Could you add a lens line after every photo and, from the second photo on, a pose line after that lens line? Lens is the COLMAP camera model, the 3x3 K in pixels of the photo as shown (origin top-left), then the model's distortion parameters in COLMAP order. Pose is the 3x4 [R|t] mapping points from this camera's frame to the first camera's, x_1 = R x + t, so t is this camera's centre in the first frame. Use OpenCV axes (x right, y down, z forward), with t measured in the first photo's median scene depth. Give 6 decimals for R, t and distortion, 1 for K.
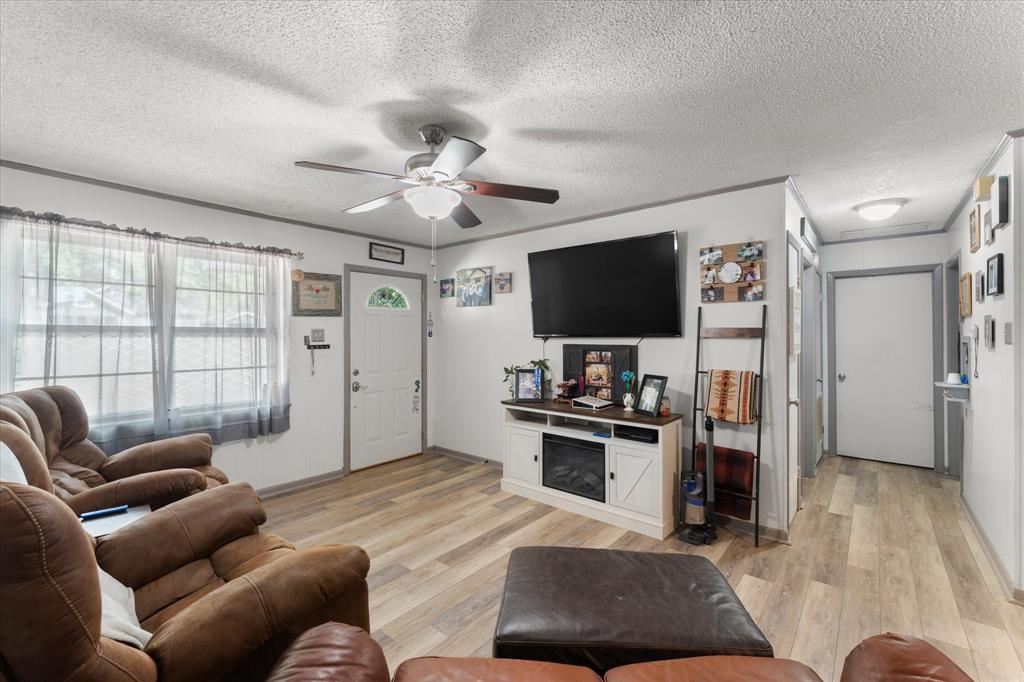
lens RADIAL K [[442.4, 0, 512.1], [0, 442.4, 331.3], [0, 0, 1]] dist [-0.000191, -0.000222]
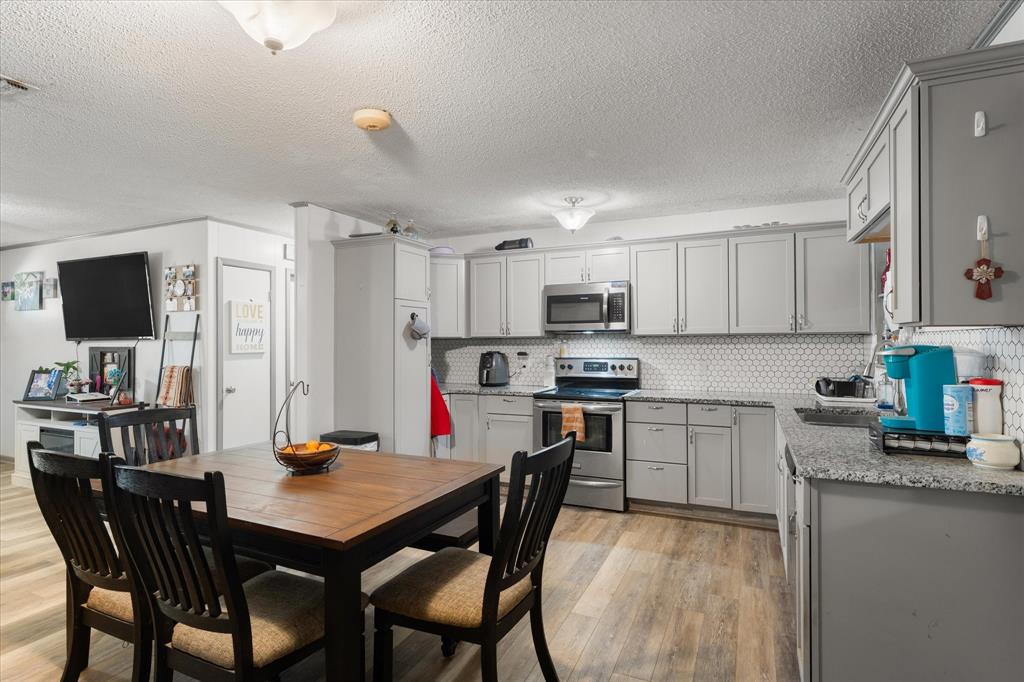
lens RADIAL K [[517.5, 0, 508.2], [0, 517.5, 333.7], [0, 0, 1]] dist [-0.000130, -0.001315]
pose [[0.960422, -0.001197, 0.278546, 0.816304], [0.001500, 0.999998, -0.000872, -0.000350], [-0.278544, 0.001256, 0.960423, -0.558631]]
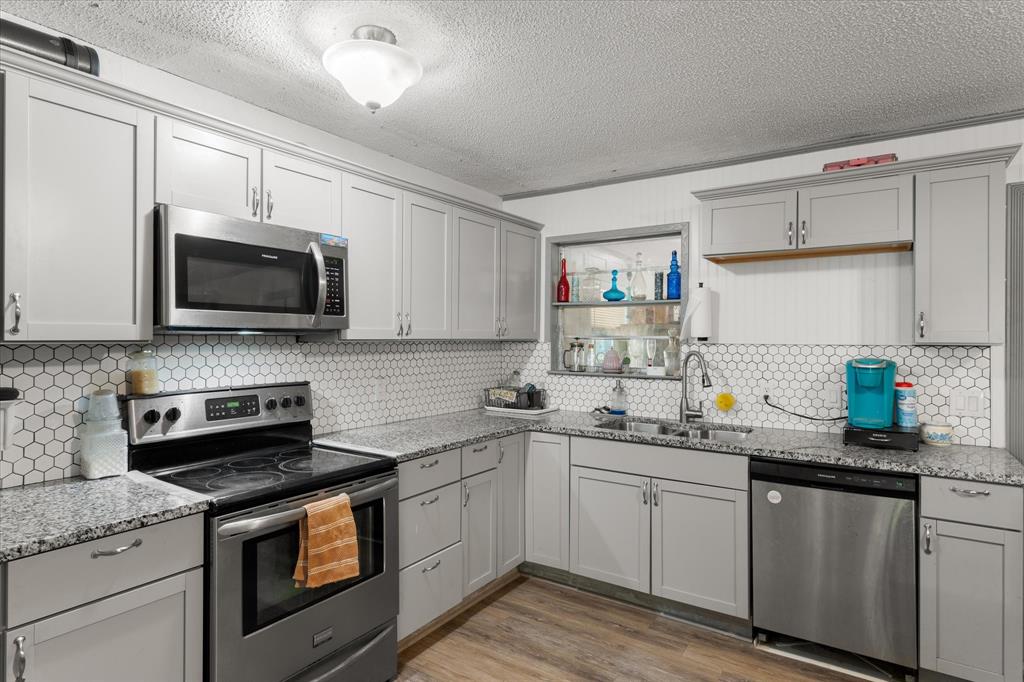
lens RADIAL K [[551.6, 0, 506.0], [0, 551.6, 335.8], [0, 0, 1]] dist [0.002970, -0.002598]
pose [[-0.110206, 0.002270, 0.993906, 0.728383], [-0.021124, 0.999766, -0.004626, -0.003890], [-0.993684, -0.021505, -0.110132, 0.341192]]
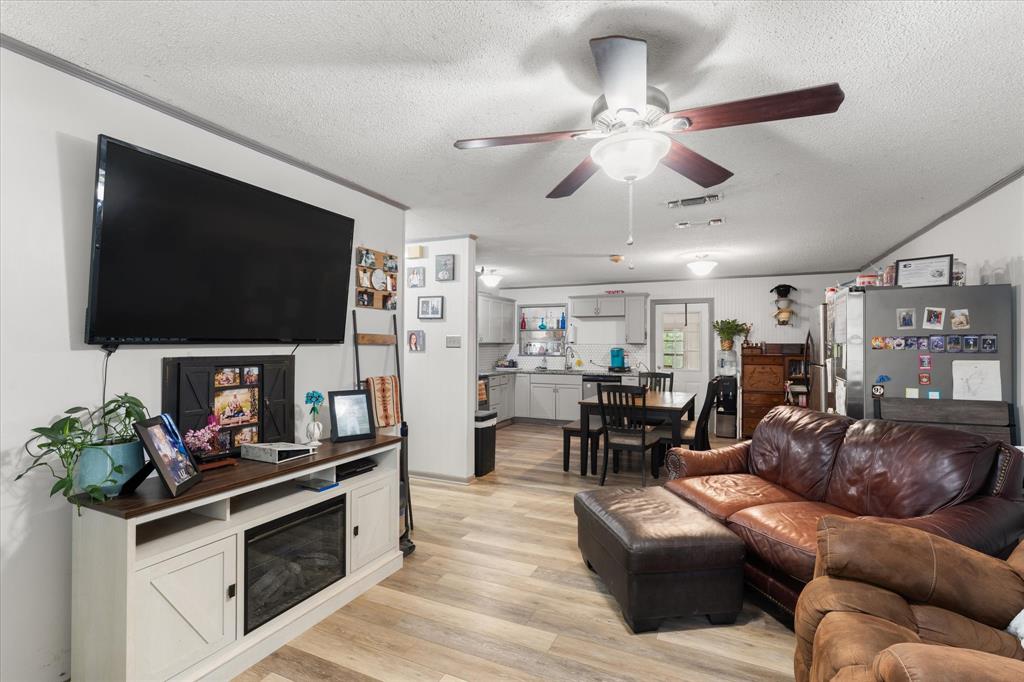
lens RADIAL K [[484.7, 0, 503.4], [0, 484.7, 342.9], [0, 0, 1]] dist [-0.000166, -0.000918]
pose [[-0.265757, -0.000015, 0.964040, -0.536612], [-0.017680, 0.999832, -0.004858, 0.009418], [-0.963878, -0.018335, -0.265712, 0.848294]]
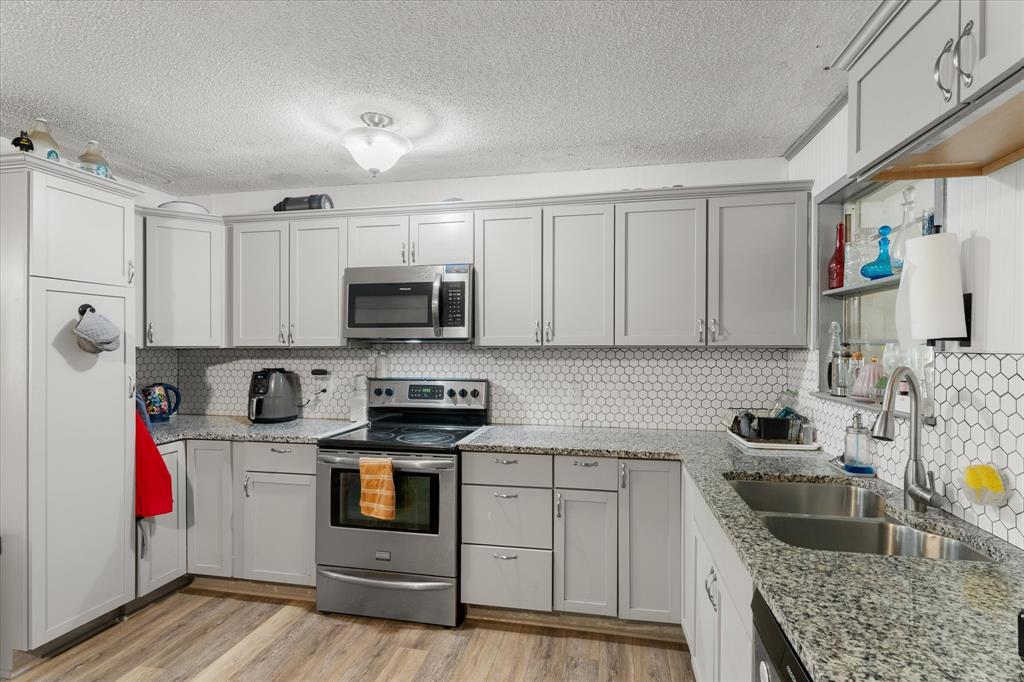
lens RADIAL K [[517.5, 0, 502.5], [0, 517.5, 345.9], [0, 0, 1]] dist [-0.000130, -0.001315]
pose [[0.874096, -0.000877, 0.485752, 1.064008], [-0.007603, 0.999851, 0.015486, -0.010468], [-0.485693, -0.017229, 0.873959, -0.216424]]
